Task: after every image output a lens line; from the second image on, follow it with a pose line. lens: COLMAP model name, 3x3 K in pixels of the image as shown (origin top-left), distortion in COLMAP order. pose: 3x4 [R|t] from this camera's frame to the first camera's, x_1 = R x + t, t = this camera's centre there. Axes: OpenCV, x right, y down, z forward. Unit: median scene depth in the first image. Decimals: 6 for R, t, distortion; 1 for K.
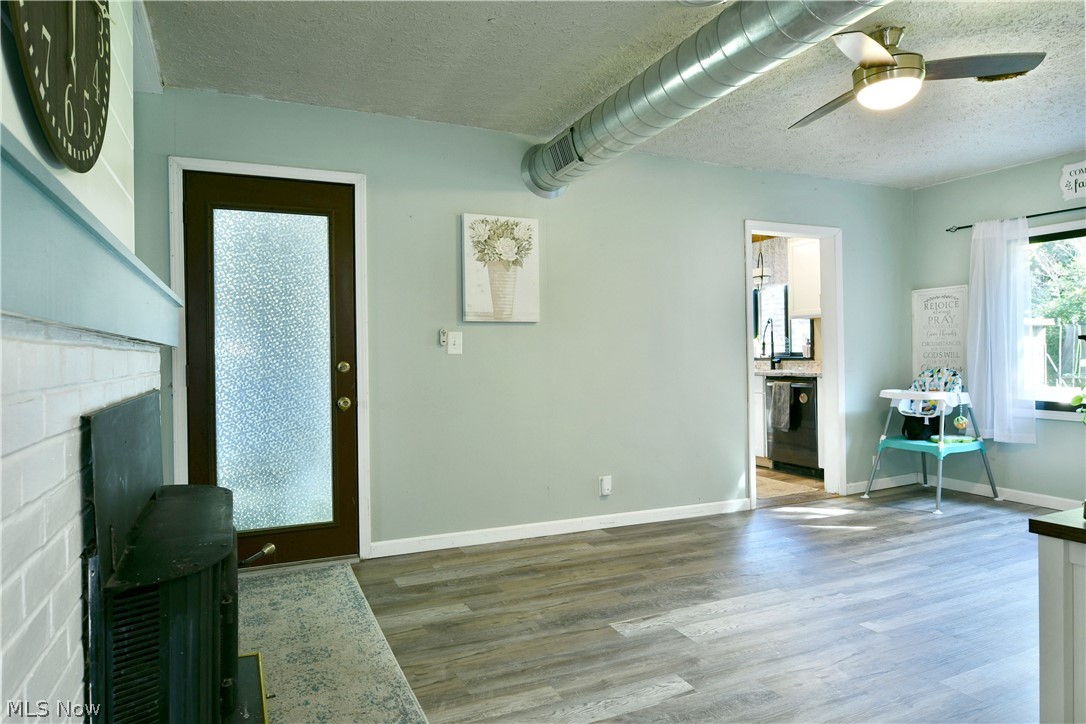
lens RADIAL K [[656.8, 0, 538.9], [0, 656.8, 349.2], [0, 0, 1]] dist [-0.006669, -0.000734]
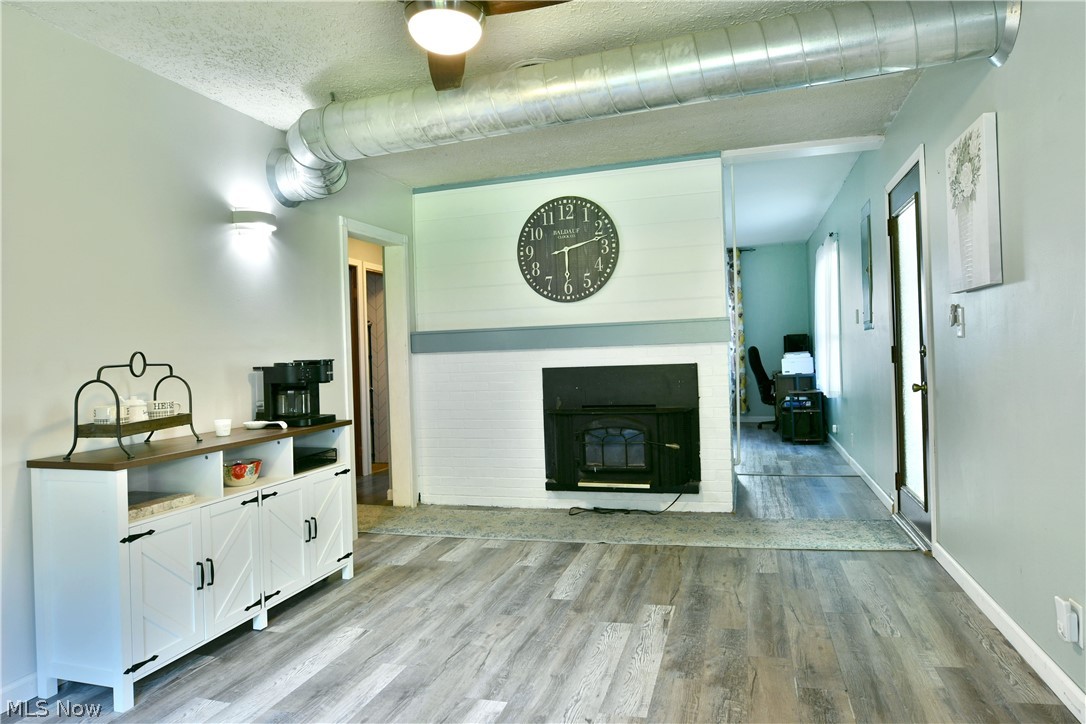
lens RADIAL K [[679.8, 0, 544.5], [0, 679.8, 352.8], [0, 0, 1]] dist [-0.008504, -0.001411]
pose [[-0.656730, 0.036224, -0.753255, 1.062862], [0.049367, 0.998768, 0.004991, -0.004057], [0.752508, -0.033908, -0.657709, 1.589510]]
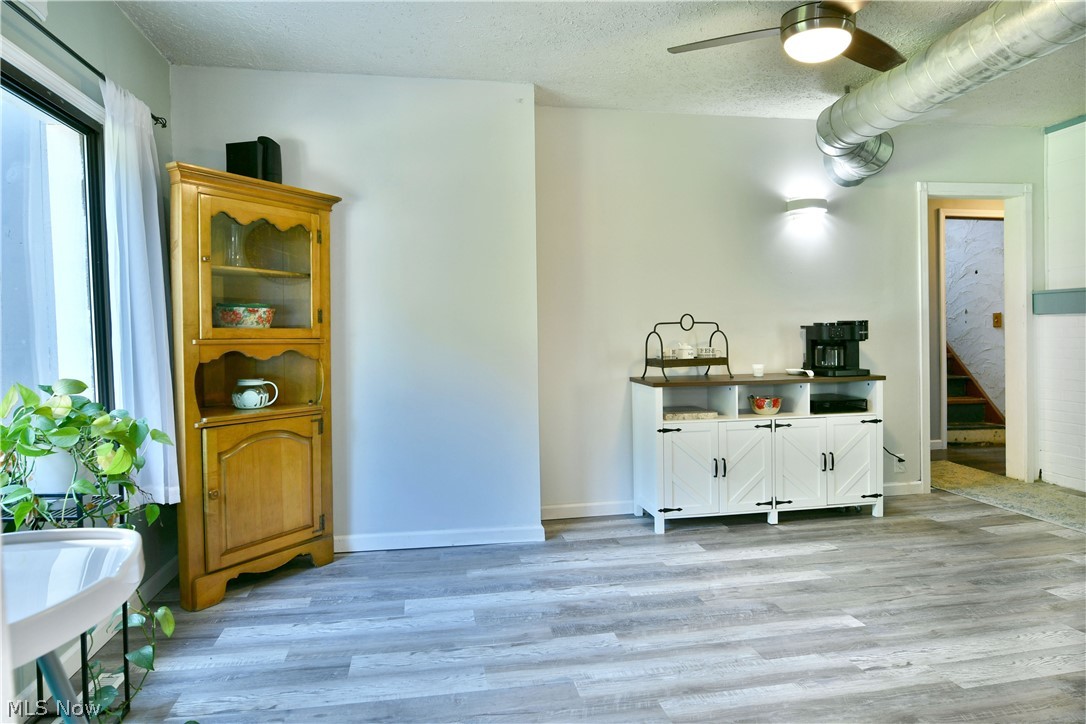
lens RADIAL K [[664.5, 0, 540.5], [0, 664.5, 368.5], [0, 0, 1]] dist [-0.008498, -0.001606]
pose [[-0.969724, 0.014604, 0.243768, 0.696319], [0.027022, 0.998497, 0.047678, 0.010579], [-0.242706, 0.052822, -0.968661, 1.977144]]
